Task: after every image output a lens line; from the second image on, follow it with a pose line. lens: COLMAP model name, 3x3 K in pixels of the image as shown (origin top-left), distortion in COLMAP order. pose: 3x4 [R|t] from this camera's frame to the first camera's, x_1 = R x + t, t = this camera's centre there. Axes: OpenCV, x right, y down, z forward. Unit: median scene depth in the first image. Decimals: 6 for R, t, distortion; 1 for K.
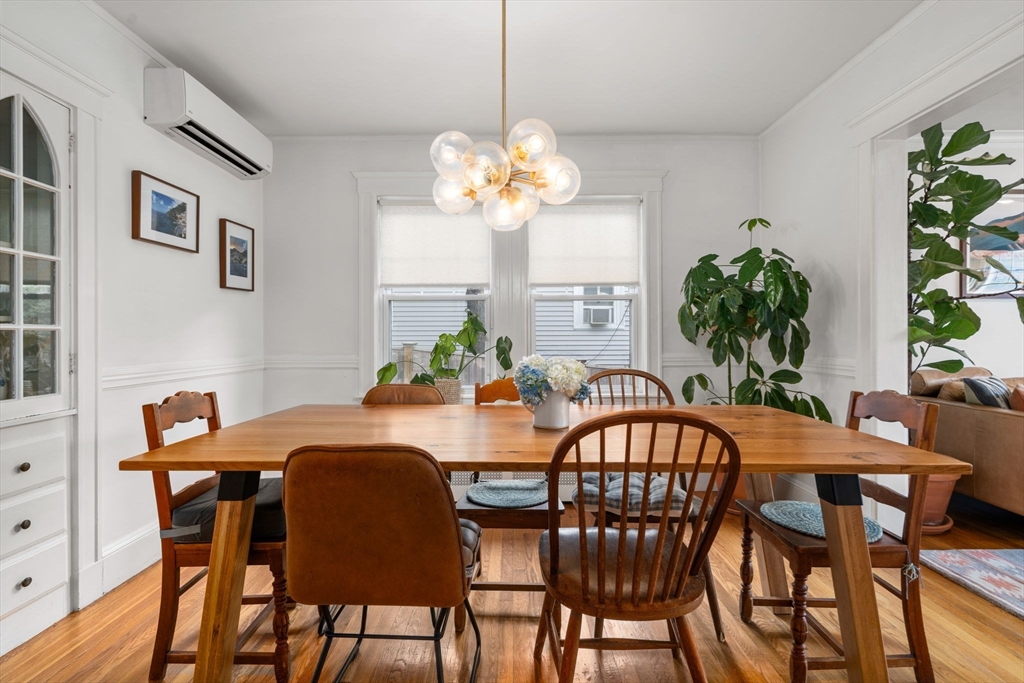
lens RADIAL K [[475.8, 0, 506.2], [0, 475.8, 338.6], [0, 0, 1]] dist [-0.002023, 0.002339]
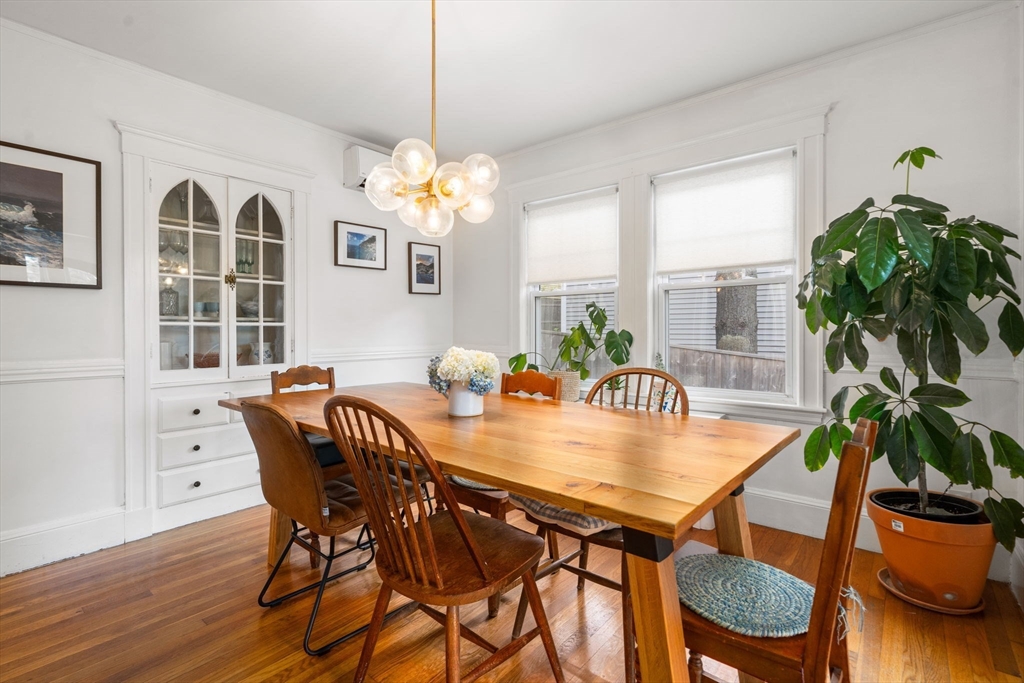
lens RADIAL K [[475.8, 0, 509.2], [0, 475.8, 335.1], [0, 0, 1]] dist [-0.002023, 0.002339]
pose [[0.774545, 0.009087, -0.632453, 0.523289], [-0.001377, 0.999919, 0.012680, -0.006633], [0.632517, -0.008950, 0.774495, 0.144718]]
